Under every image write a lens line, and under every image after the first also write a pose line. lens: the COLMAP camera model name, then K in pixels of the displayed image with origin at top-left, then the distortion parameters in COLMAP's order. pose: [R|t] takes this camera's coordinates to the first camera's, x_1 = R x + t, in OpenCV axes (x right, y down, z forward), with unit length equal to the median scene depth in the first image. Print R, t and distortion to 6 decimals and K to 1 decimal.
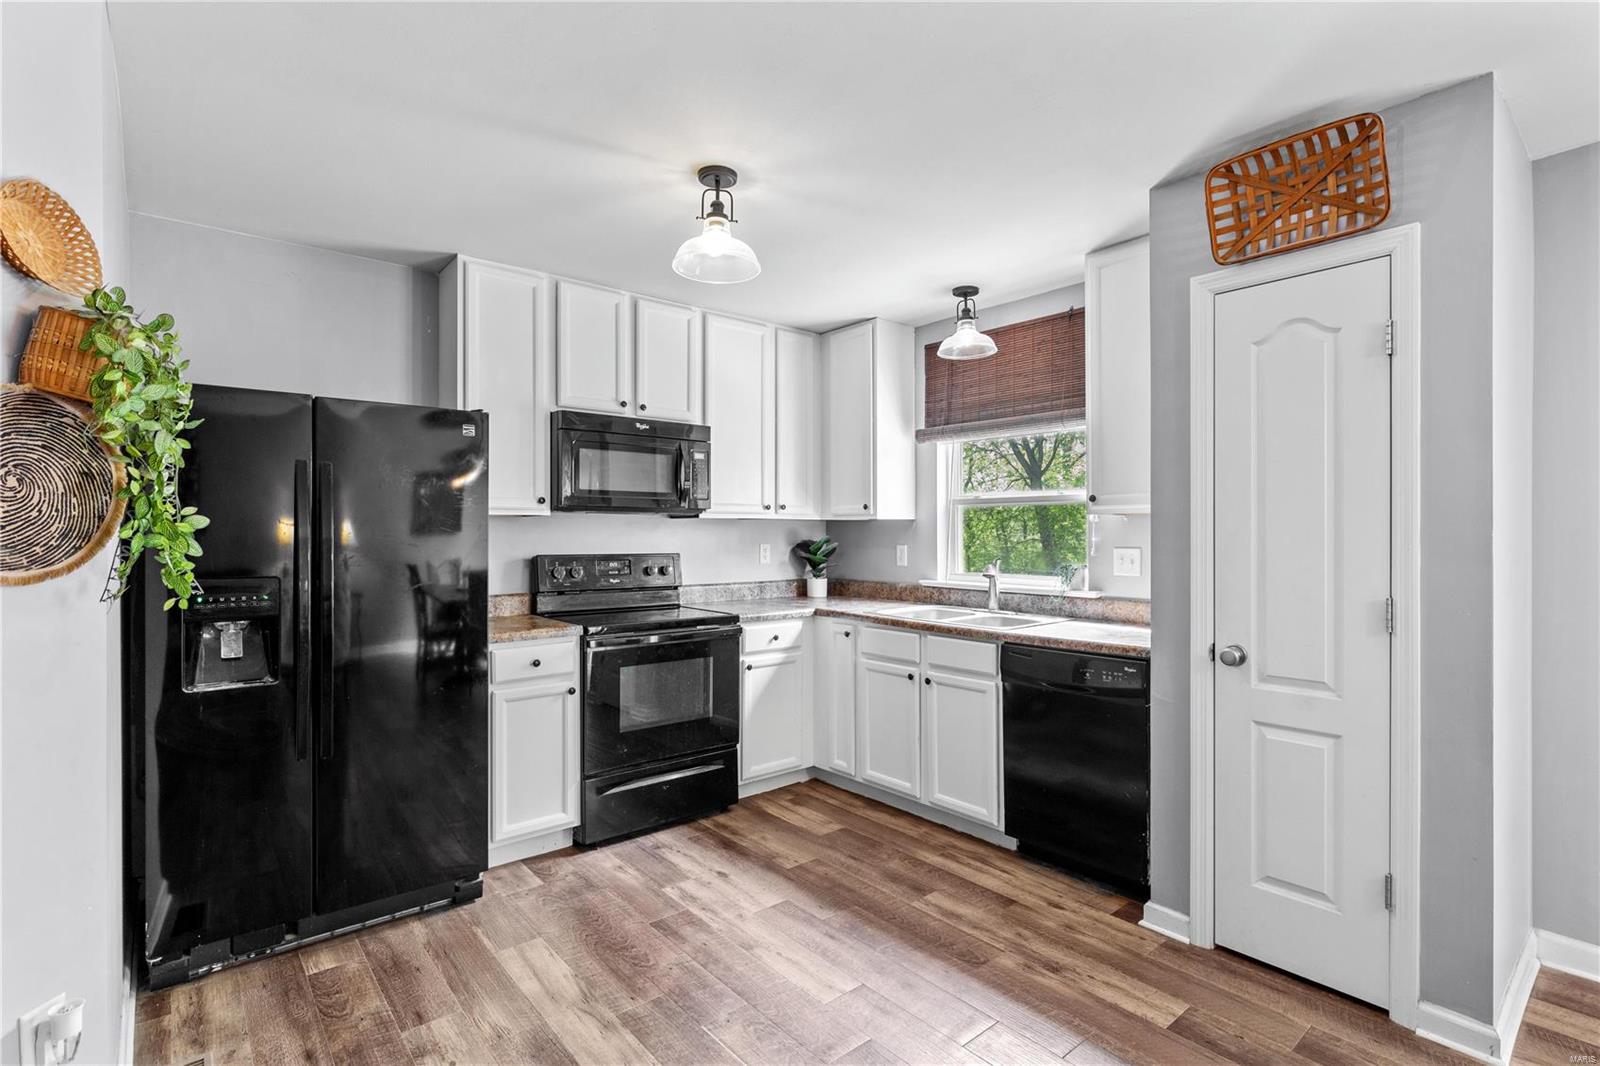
lens RADIAL K [[758.2, 0, 823.3], [0, 758.2, 535.4], [0, 0, 1]] dist [0.000397, -0.000107]
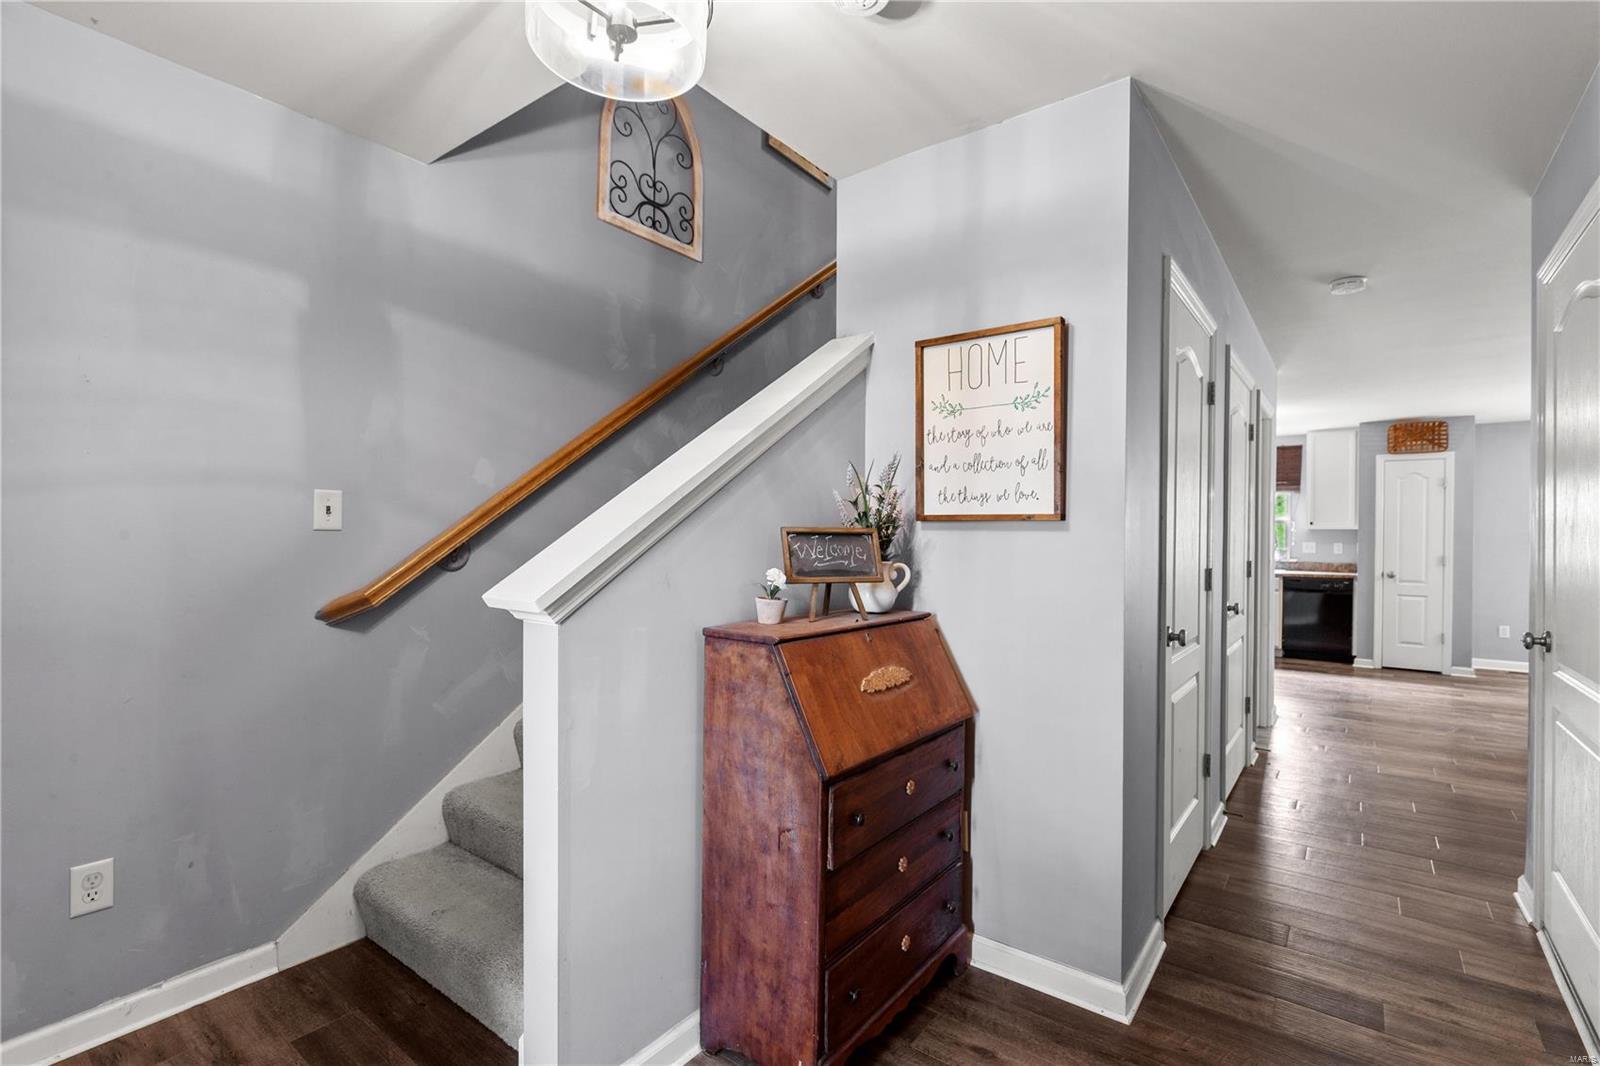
lens RADIAL K [[712.3, 0, 821.0], [0, 712.3, 533.9], [0, 0, 1]] dist [-0.001045, -0.000306]
pose [[0.973409, 0.009590, 0.228874, -1.804399], [-0.010073, 0.999949, 0.000945, 0.004705], [-0.228853, -0.003225, 0.973456, -0.996389]]
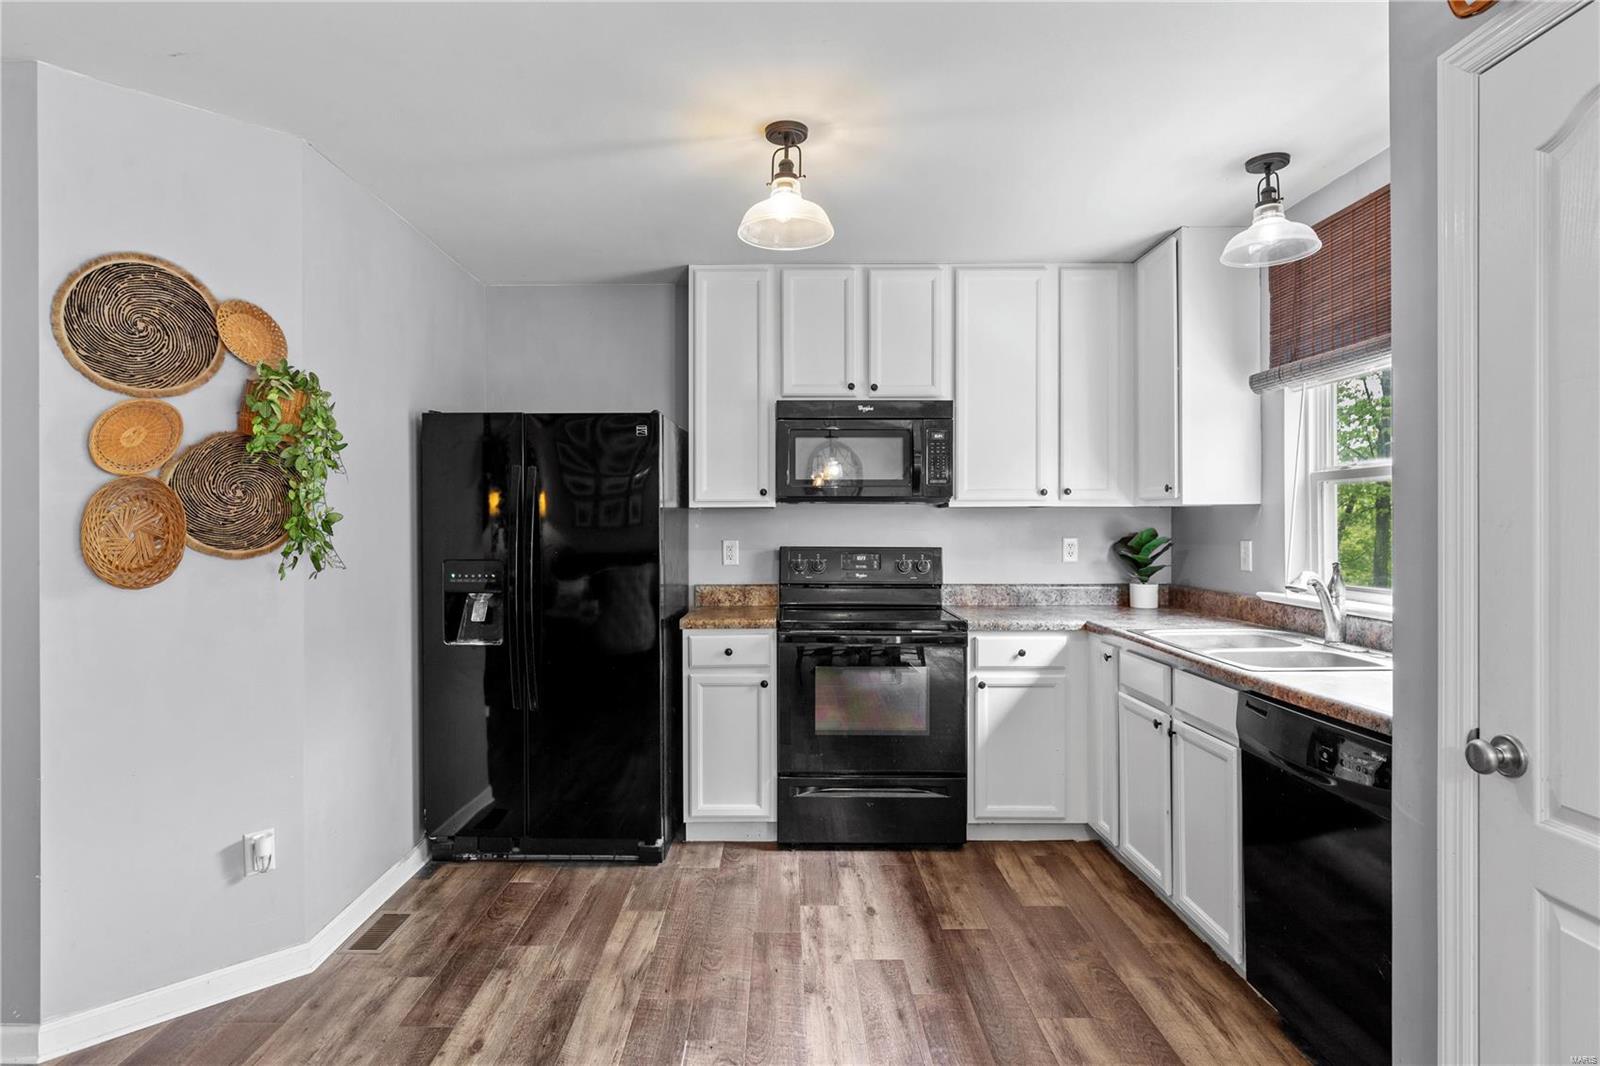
lens RADIAL K [[851.8, 0, 790.4], [0, 851.8, 529.0], [0, 0, 1]] dist [0.003052, -0.000750]
pose [[0.758362, 0.001460, -0.651832, 0.399731], [0.000208, 0.999997, 0.002481, -0.000176], [0.651833, -0.002017, 0.758360, 0.169874]]
